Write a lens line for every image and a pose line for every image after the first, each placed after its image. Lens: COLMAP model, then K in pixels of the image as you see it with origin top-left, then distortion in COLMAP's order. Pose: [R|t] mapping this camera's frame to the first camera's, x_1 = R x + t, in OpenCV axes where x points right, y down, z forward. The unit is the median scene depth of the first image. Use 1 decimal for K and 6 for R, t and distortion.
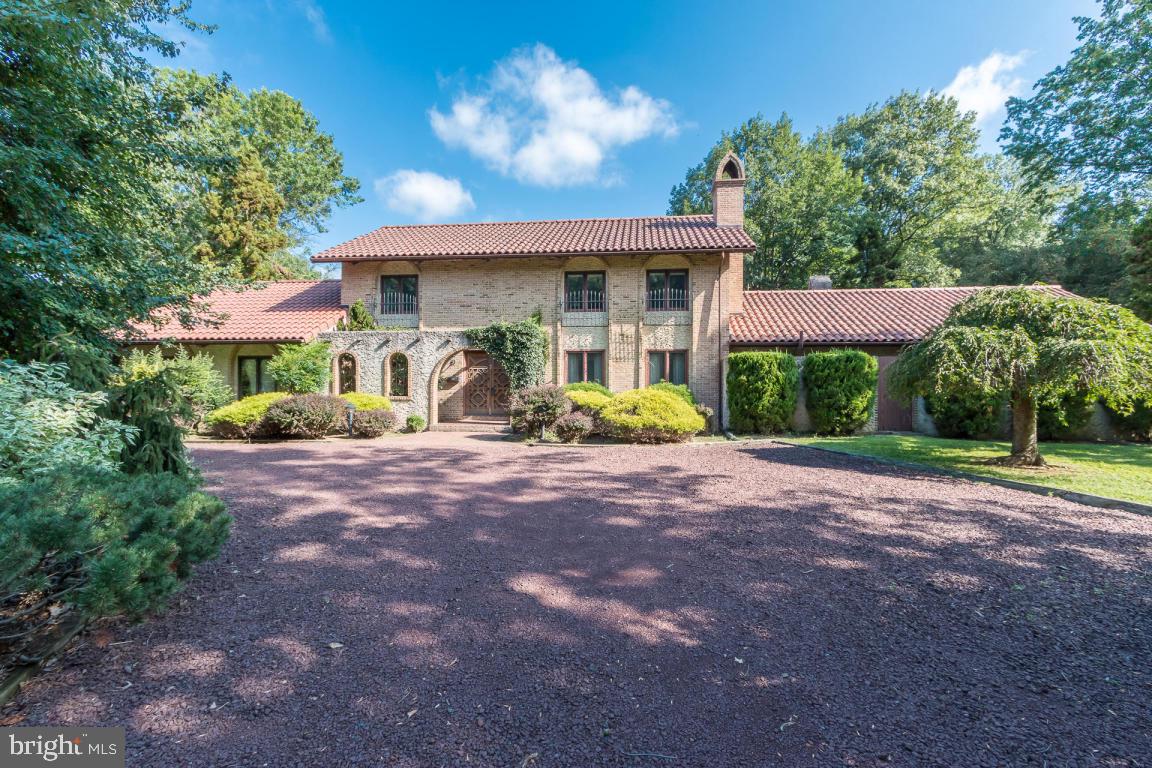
lens RADIAL K [[511.7, 0, 567.1], [0, 511.7, 384.5], [0, 0, 1]] dist [0.008973, 0.000757]
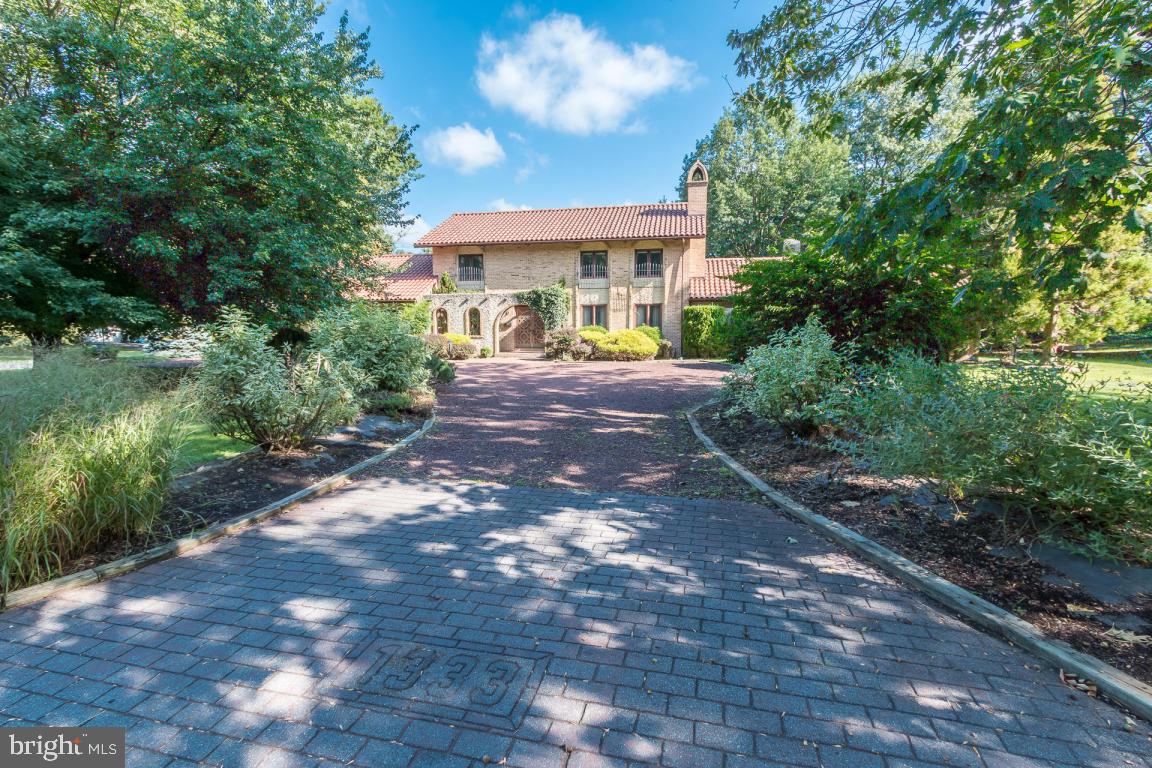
lens RADIAL K [[511.7, 0, 583.8], [0, 511.7, 381.1], [0, 0, 1]] dist [0.008973, 0.000757]
pose [[0.998917, -0.000786, -0.046511, 0.077295], [0.005657, 0.994489, 0.104691, 0.000151], [0.046172, -0.104841, 0.993417, -0.541675]]
